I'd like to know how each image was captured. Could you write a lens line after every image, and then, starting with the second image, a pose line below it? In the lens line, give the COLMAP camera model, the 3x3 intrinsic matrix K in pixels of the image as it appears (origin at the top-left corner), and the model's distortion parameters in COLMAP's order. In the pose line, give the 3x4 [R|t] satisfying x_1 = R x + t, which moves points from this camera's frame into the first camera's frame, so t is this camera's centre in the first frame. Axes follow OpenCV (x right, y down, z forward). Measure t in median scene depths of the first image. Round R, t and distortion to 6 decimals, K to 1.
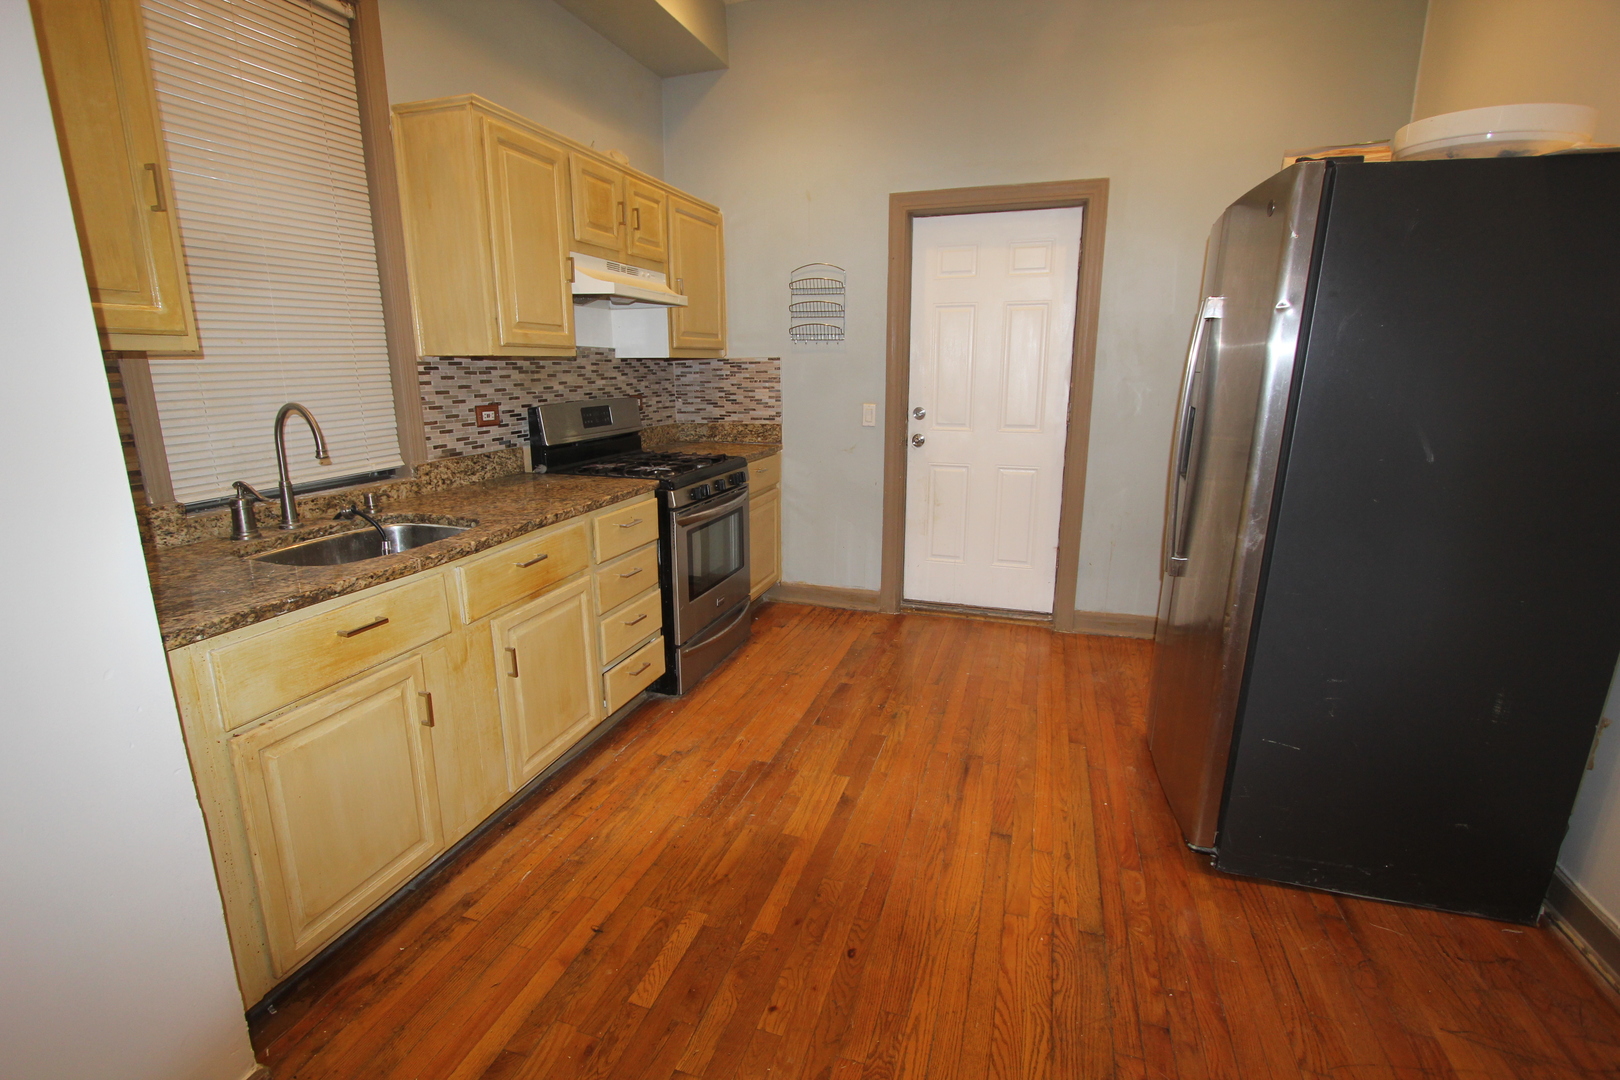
lens RADIAL K [[745.7, 0, 805.8], [0, 745.7, 542.9], [0, 0, 1]] dist [-0.022712, 0.002362]
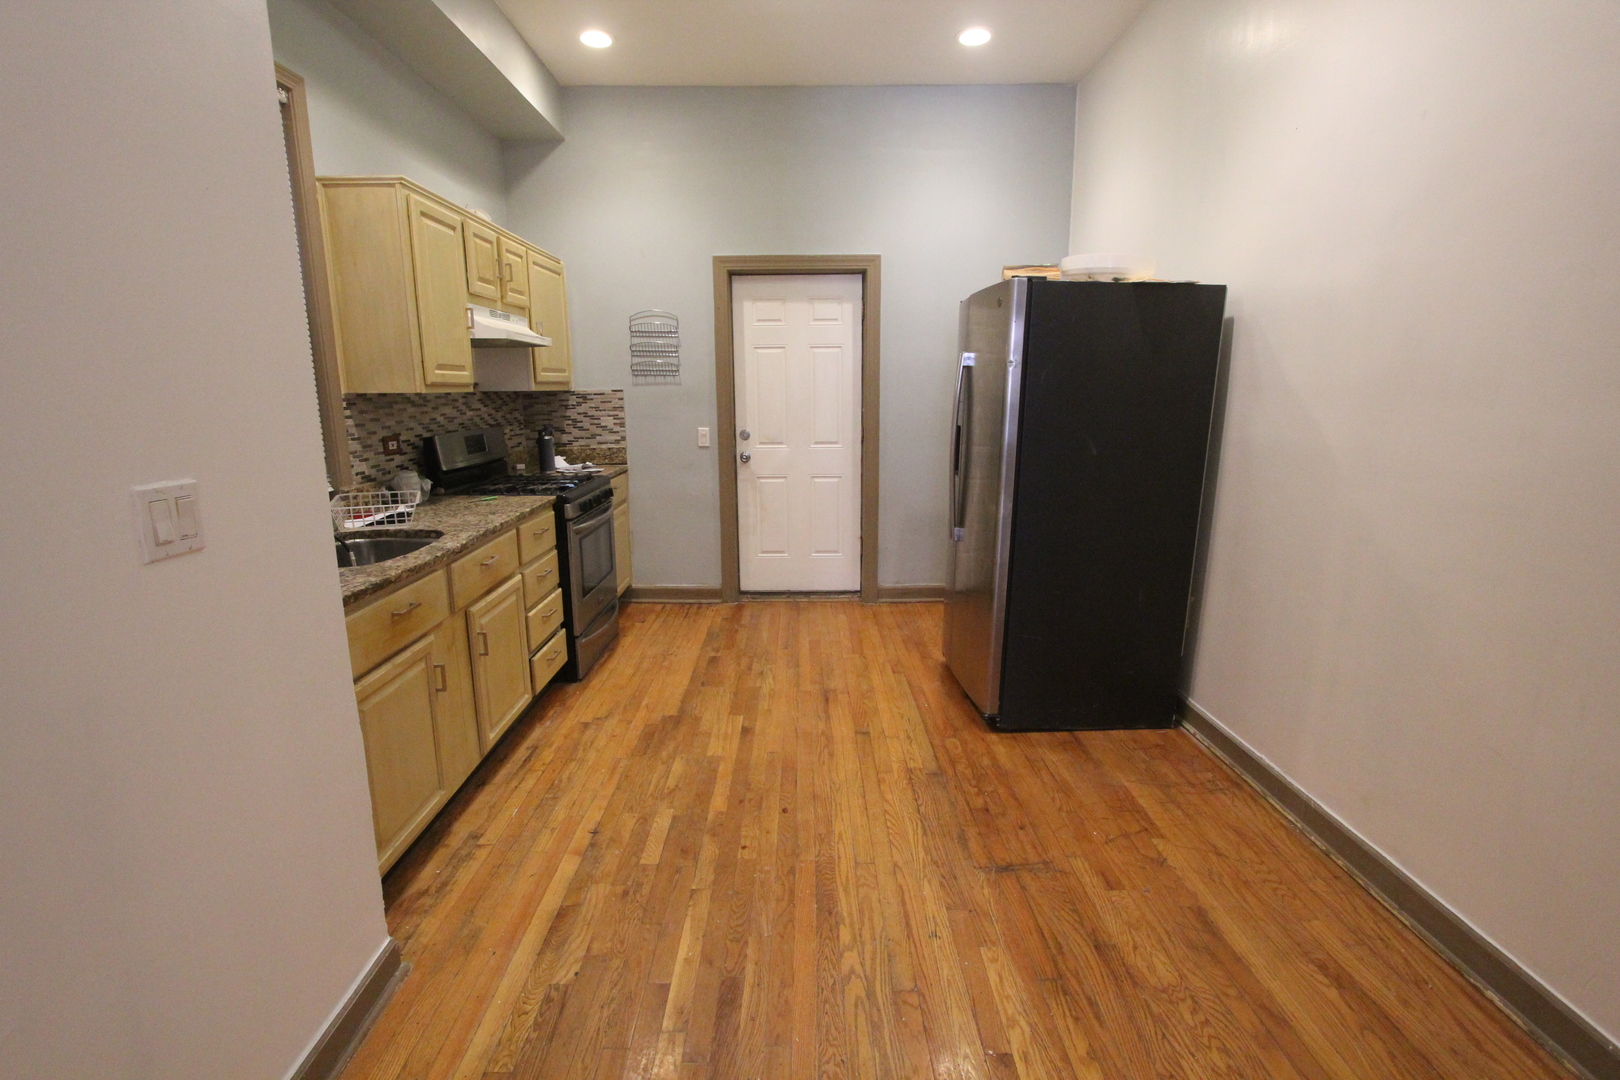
lens RADIAL K [[745.7, 0, 813.6], [0, 745.7, 539.0], [0, 0, 1]] dist [-0.022712, 0.002362]
pose [[0.947470, -0.063734, 0.313429, -0.217215], [0.074509, 0.996966, -0.022507, 0.048603], [-0.311043, 0.044678, 0.949345, -0.289661]]
